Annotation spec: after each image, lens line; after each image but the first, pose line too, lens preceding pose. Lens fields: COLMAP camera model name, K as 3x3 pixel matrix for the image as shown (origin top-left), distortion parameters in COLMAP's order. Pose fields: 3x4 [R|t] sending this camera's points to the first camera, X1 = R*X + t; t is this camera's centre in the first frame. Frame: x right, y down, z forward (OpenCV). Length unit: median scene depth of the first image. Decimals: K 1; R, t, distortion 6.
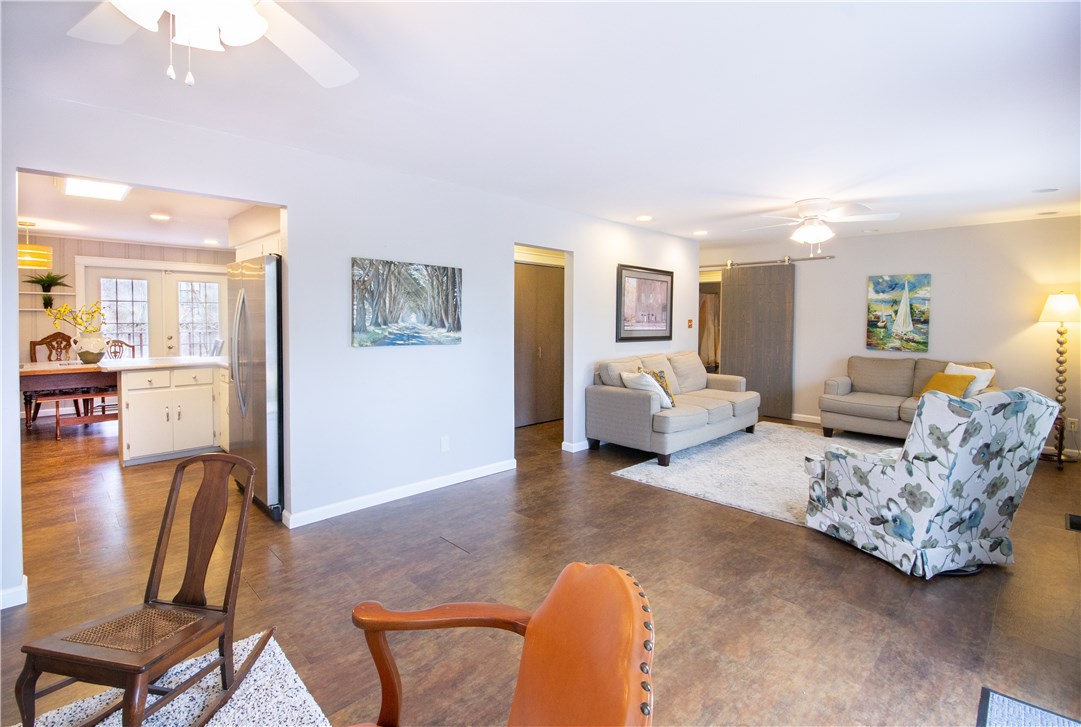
lens RADIAL K [[506.6, 0, 529.2], [0, 506.6, 341.9], [0, 0, 1]] dist [-0.001708, -0.002259]
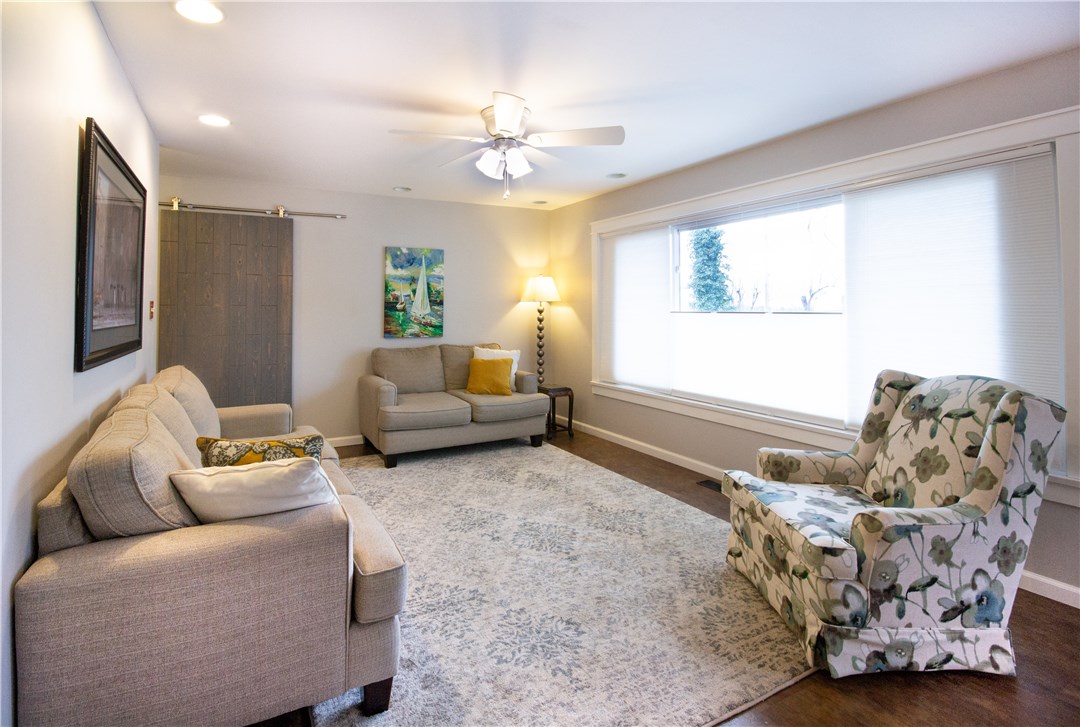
lens RADIAL K [[506.2, 0, 486.5], [0, 506.2, 292.6], [0, 0, 1]] dist [-0.001708, -0.002259]
pose [[0.307899, 0.016115, 0.951283, -0.041657], [0.051232, 0.998125, -0.033490, -0.023820], [-0.950039, 0.059048, 0.306496, 0.645501]]
